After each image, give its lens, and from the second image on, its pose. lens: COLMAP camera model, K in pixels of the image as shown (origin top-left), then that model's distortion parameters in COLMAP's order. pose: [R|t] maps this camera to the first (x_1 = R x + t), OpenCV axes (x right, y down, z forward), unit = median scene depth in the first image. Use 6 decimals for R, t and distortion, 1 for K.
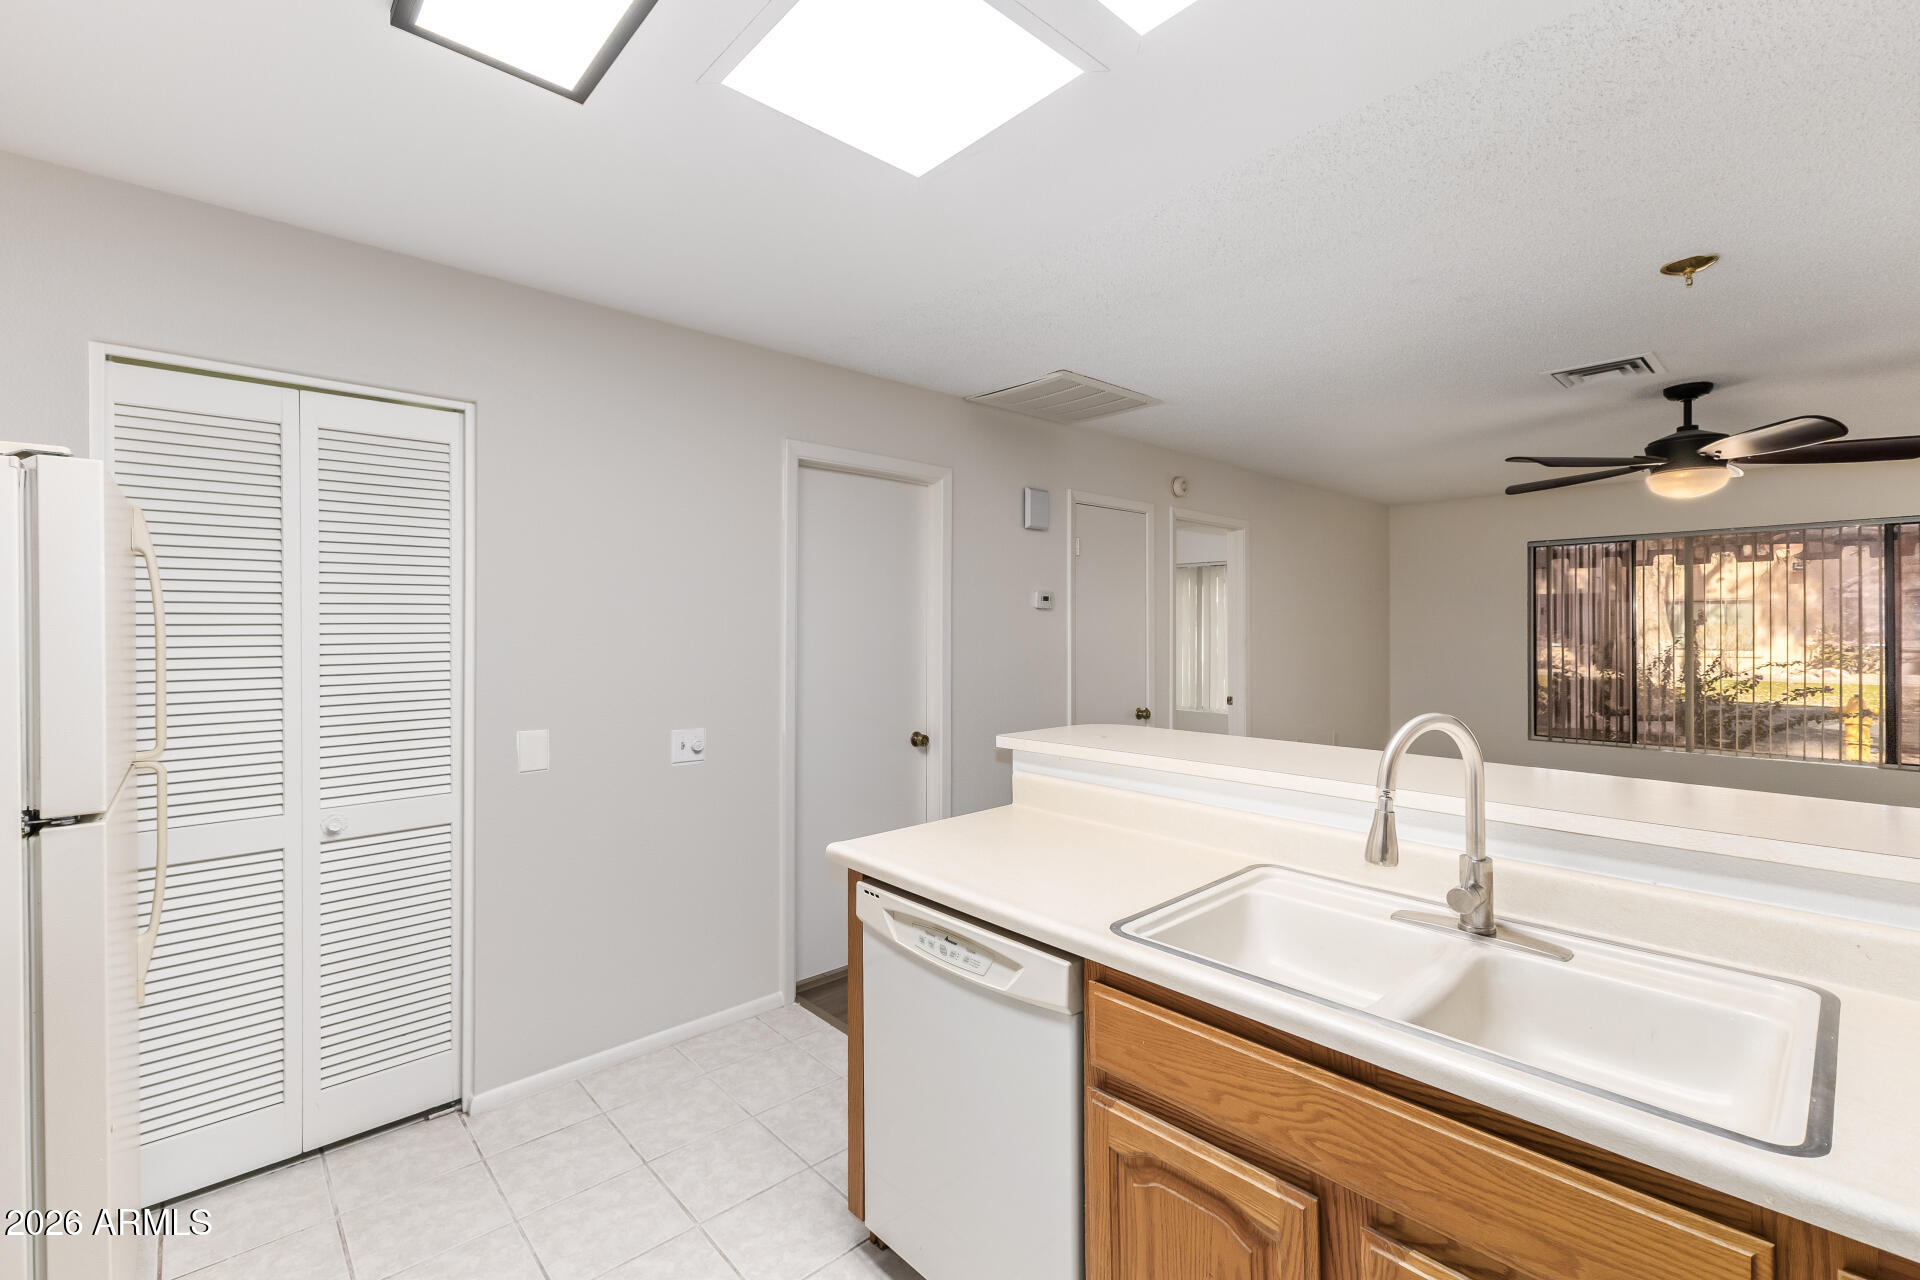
lens RADIAL K [[837.5, 0, 961.7], [0, 837.5, 629.4], [0, 0, 1]] dist [0.011496, -0.000347]
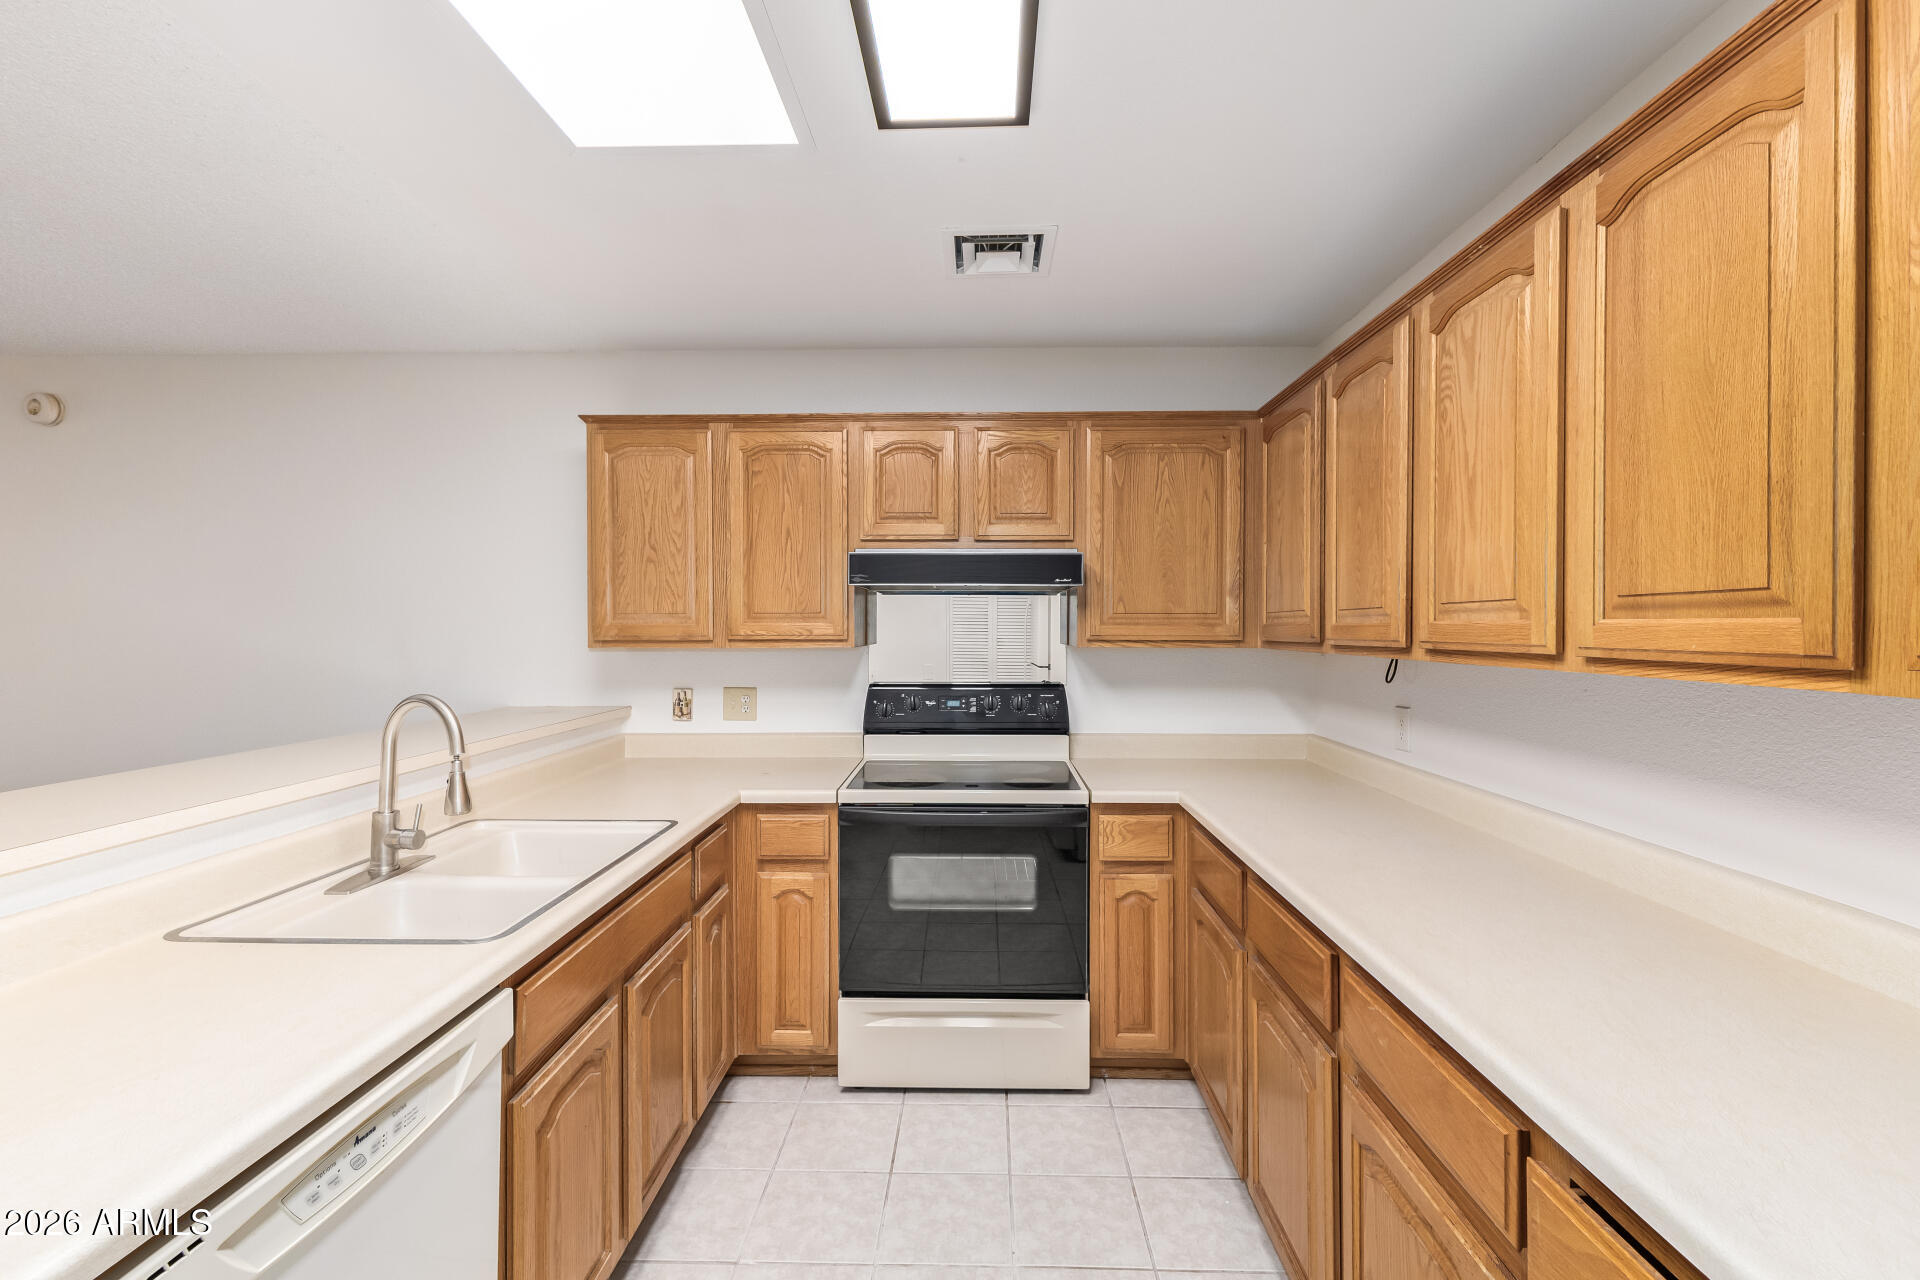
lens RADIAL K [[837.5, 0, 961.2], [0, 837.5, 631.8], [0, 0, 1]] dist [0.011496, -0.000347]
pose [[-0.718863, -0.002786, 0.695146, -0.761679], [0.004494, 0.999952, 0.008655, -0.003278], [-0.695137, 0.009346, -0.718817, 1.139360]]
